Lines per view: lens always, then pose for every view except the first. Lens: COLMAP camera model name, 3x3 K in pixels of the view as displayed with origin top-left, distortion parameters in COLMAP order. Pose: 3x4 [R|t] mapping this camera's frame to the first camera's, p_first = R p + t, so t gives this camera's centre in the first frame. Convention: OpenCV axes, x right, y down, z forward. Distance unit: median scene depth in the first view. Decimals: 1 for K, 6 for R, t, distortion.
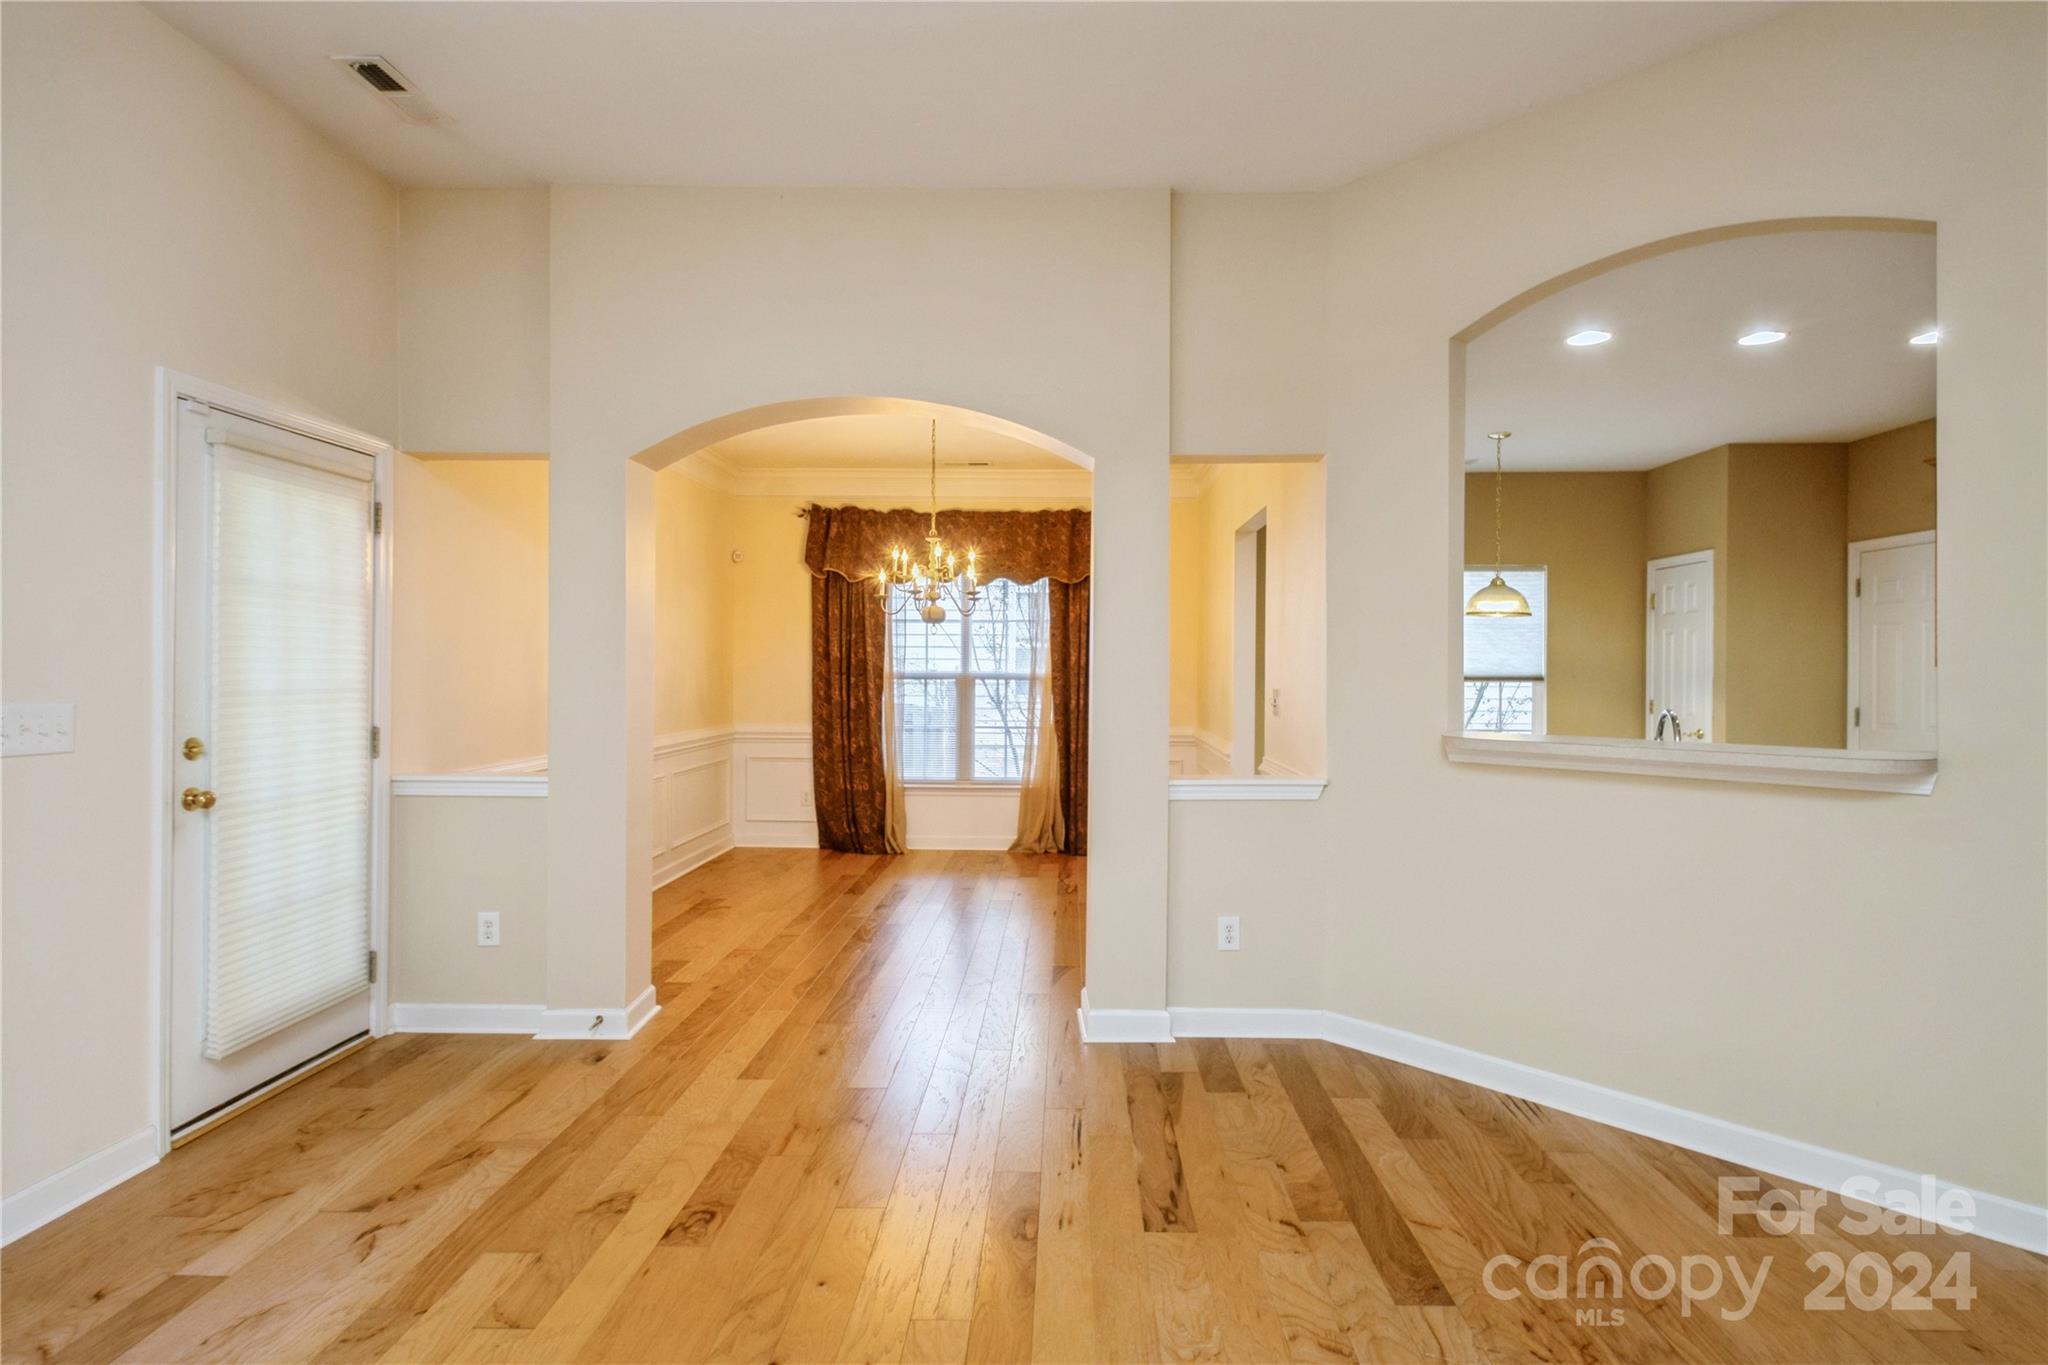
lens RADIAL K [[990.4, 0, 1056.1], [0, 990.4, 682.0], [0, 0, 1]] dist [0.008679, -0.000828]
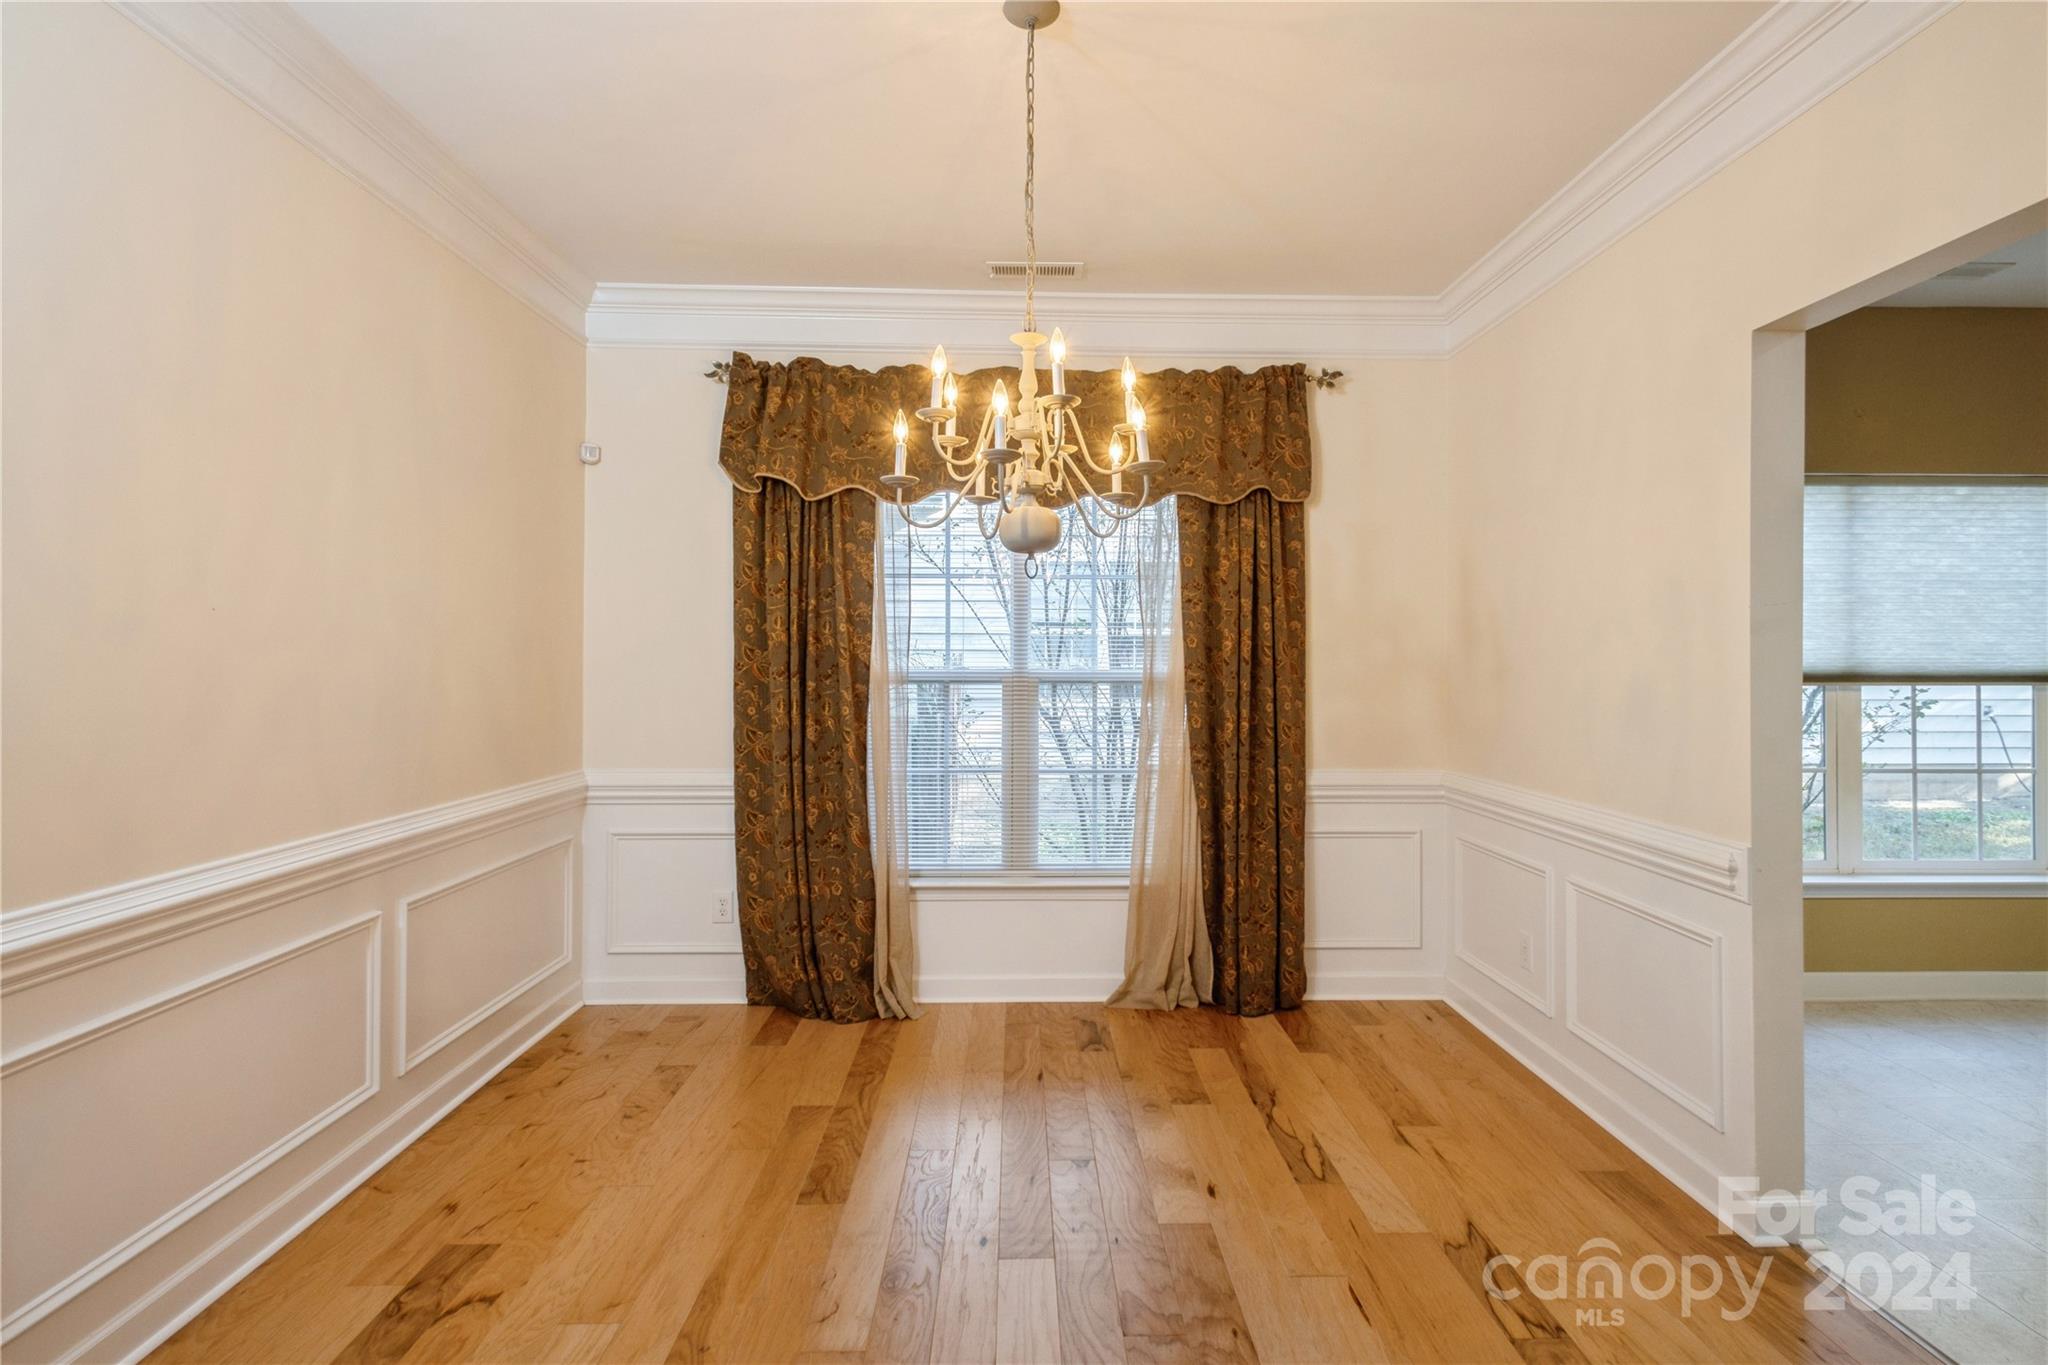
lens RADIAL K [[990.4, 0, 1076.5], [0, 990.4, 665.5], [0, 0, 1]] dist [0.008679, -0.000828]
pose [[0.998809, -0.003951, 0.048632, -0.090200], [0.004523, 0.999922, -0.011667, -0.006122], [-0.048583, 0.011873, 0.998749, 0.467303]]
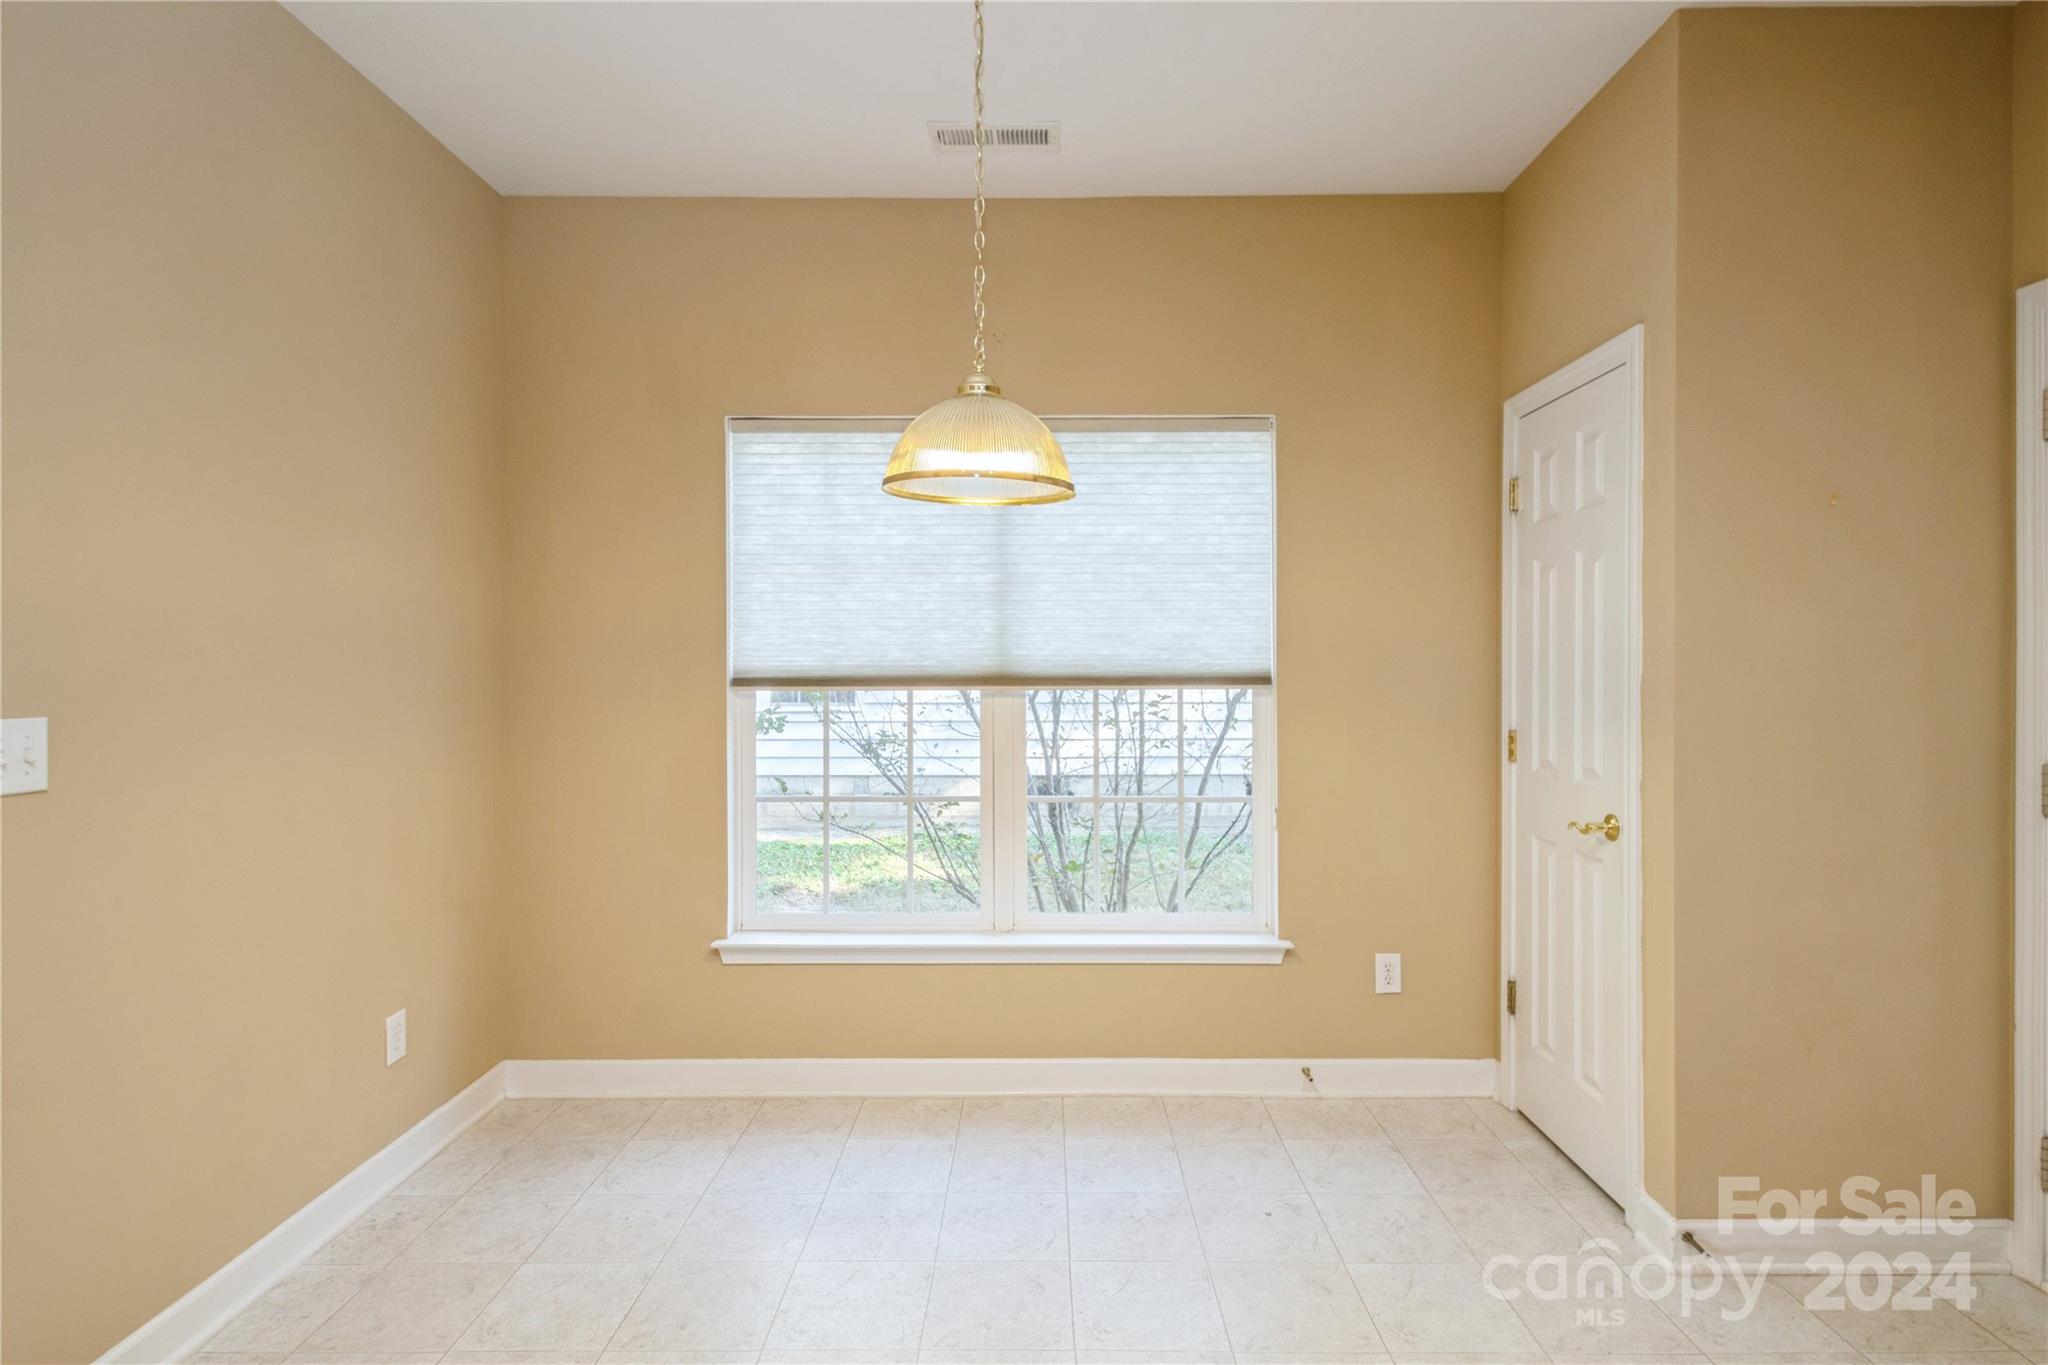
lens RADIAL K [[990.4, 0, 1061.7], [0, 990.4, 679.7], [0, 0, 1]] dist [0.008679, -0.000828]
pose [[0.999950, -0.002498, 0.009729, 0.398954], [0.002587, 0.999955, -0.009113, 0.000443], [-0.009706, 0.009137, 0.999911, 0.573529]]
